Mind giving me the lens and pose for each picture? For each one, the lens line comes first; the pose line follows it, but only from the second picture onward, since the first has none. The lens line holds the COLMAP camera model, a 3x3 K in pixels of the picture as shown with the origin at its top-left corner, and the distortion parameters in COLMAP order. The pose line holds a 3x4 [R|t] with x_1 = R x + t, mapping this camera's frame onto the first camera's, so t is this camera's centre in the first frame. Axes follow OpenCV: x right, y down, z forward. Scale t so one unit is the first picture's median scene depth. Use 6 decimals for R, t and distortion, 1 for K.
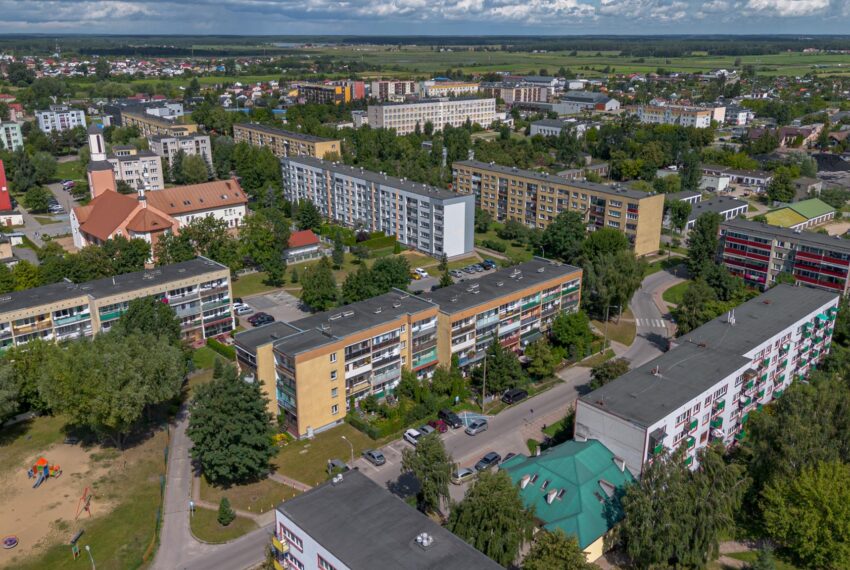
lens RADIAL K [[727.9, 0, 421.8], [0, 727.9, 286.0], [0, 0, 1]] dist [0.089115, -0.155557]
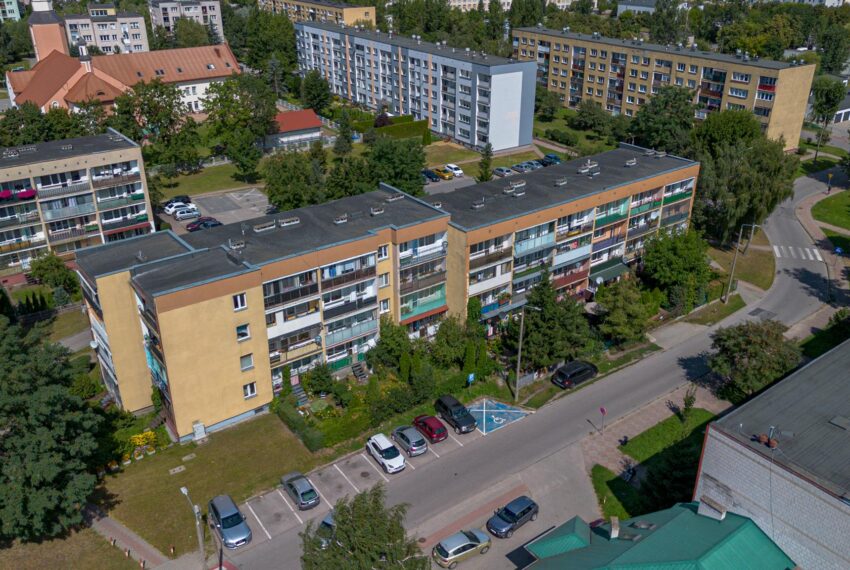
lens RADIAL K [[727.9, 0, 421.8], [0, 727.9, 286.0], [0, 0, 1]] dist [0.089115, -0.155557]
pose [[0.995071, 0.041548, -0.090038, 0.047168], [-0.030602, 0.992338, 0.119701, 0.012584], [0.094322, -0.116355, 0.988719, 0.353894]]
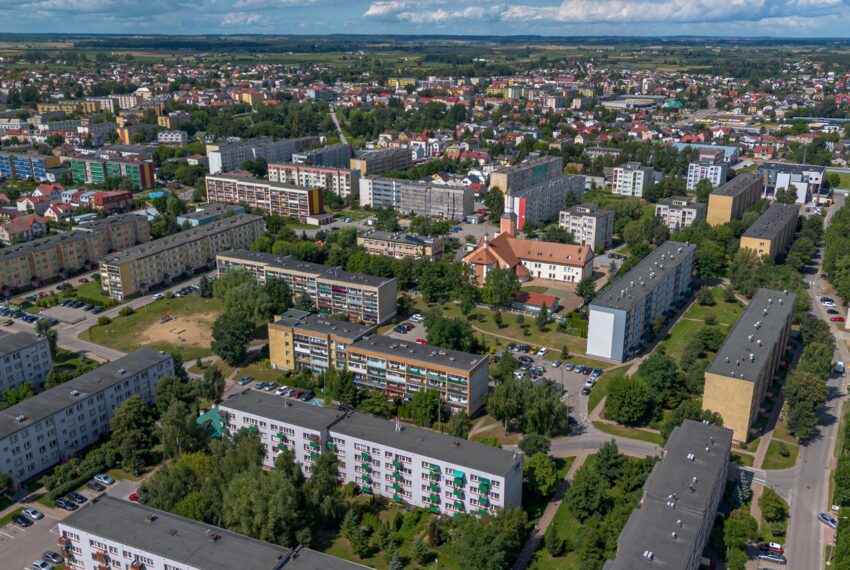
lens RADIAL K [[727.9, 0, 421.8], [0, 727.9, 286.0], [0, 0, 1]] dist [0.089115, -0.155557]
pose [[0.342772, 0.291815, -0.892946, 1.257194], [-0.302205, 0.934256, 0.189309, -0.369881], [0.889483, 0.204963, 0.408424, 0.377595]]
